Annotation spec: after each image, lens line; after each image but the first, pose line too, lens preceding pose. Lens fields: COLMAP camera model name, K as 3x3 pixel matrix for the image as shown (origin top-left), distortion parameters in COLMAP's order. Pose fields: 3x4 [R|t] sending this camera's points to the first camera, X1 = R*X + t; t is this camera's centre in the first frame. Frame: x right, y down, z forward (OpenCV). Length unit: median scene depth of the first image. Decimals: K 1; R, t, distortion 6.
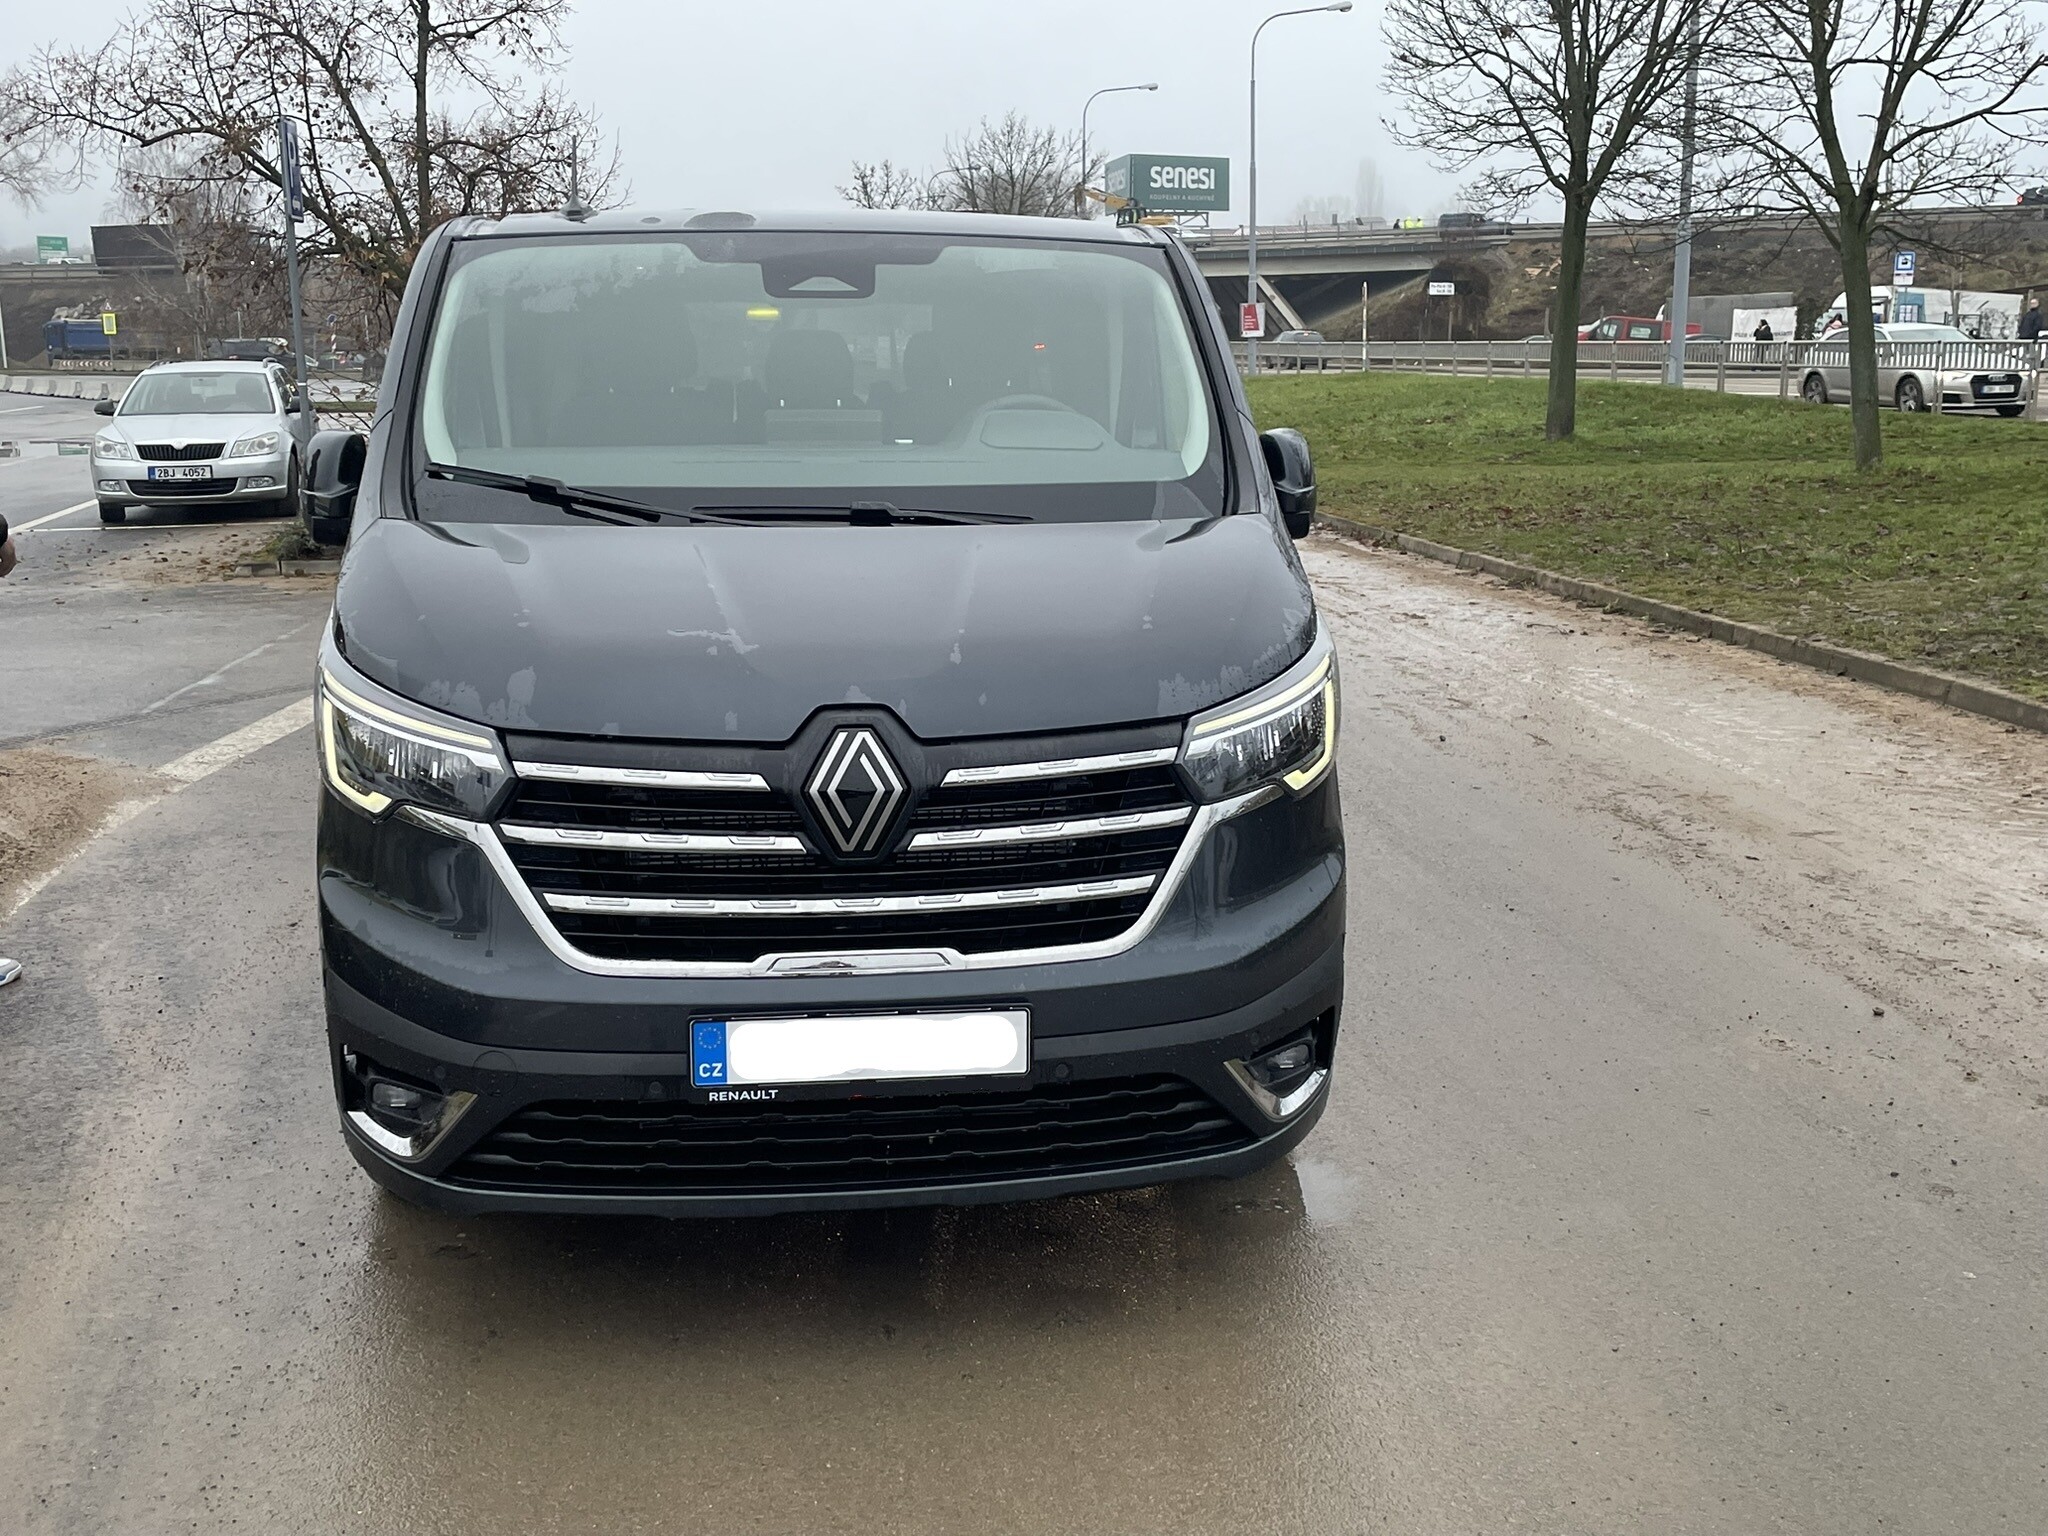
lens RADIAL K [[2070.7, 0, 1024.0], [0, 2070.7, 768.0], [0, 0, 1]] dist [-0.003289, 0.257642]
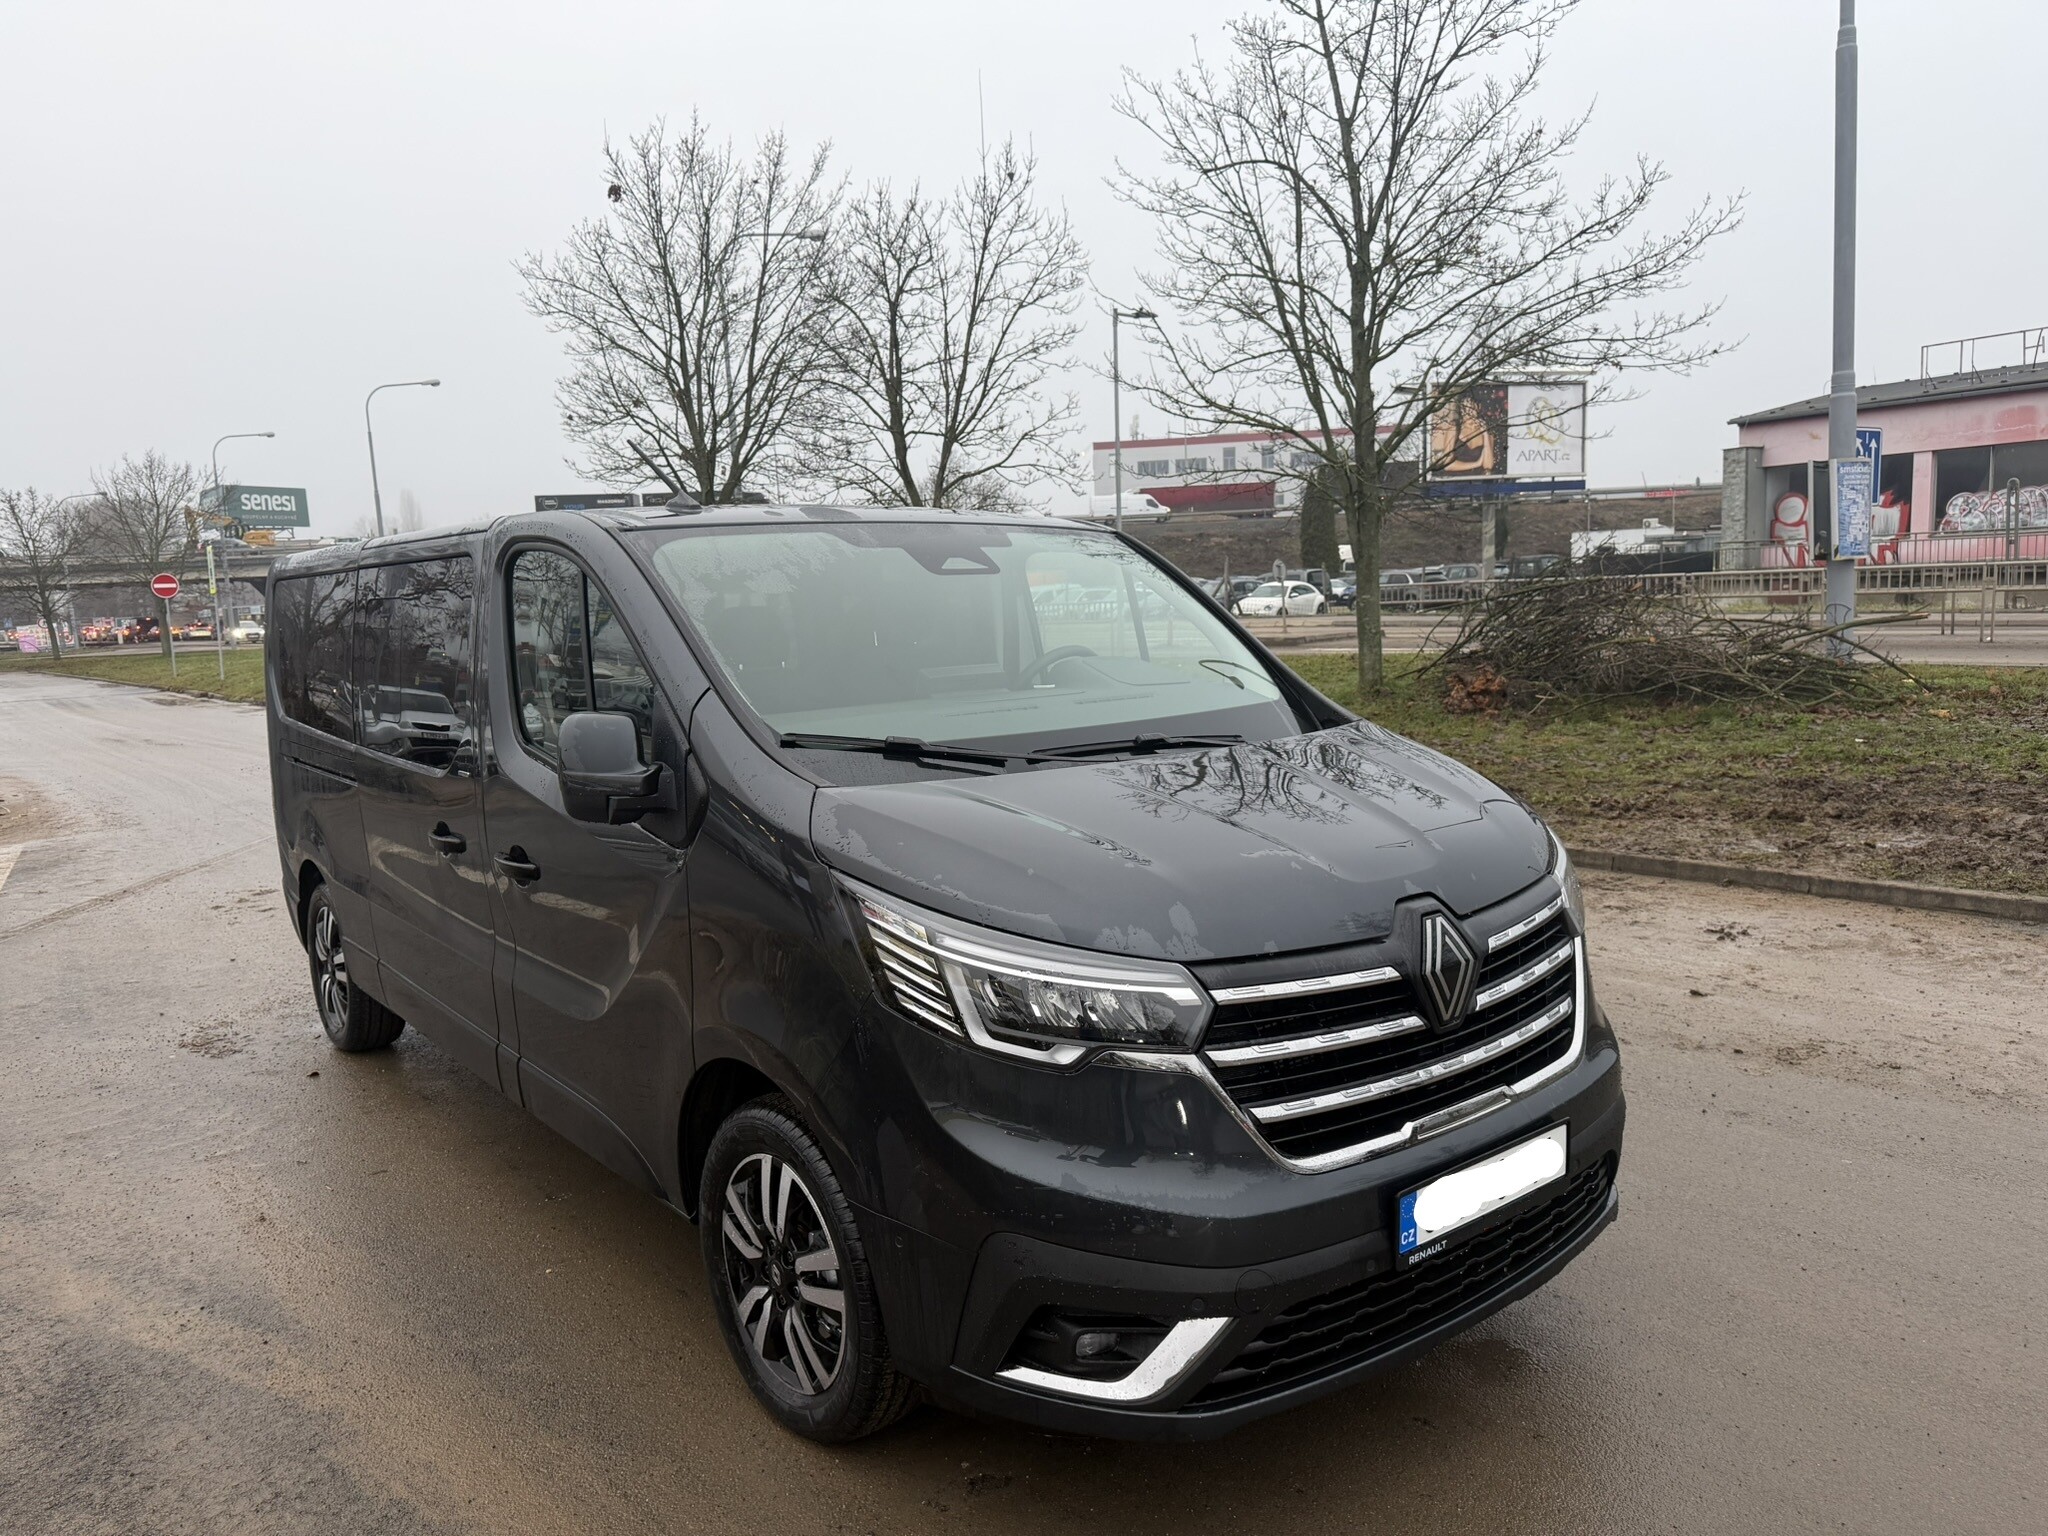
lens RADIAL K [[1438.8, 0, 1012.8], [0, 1438.8, 764.8], [0, 0, 1]] dist [0.047973, -0.002077]
pose [[0.871079, -0.094917, 0.481883, -0.682846], [0.141214, 0.988120, -0.060635, -0.087967], [-0.470403, 0.120867, 0.874135, 0.377523]]
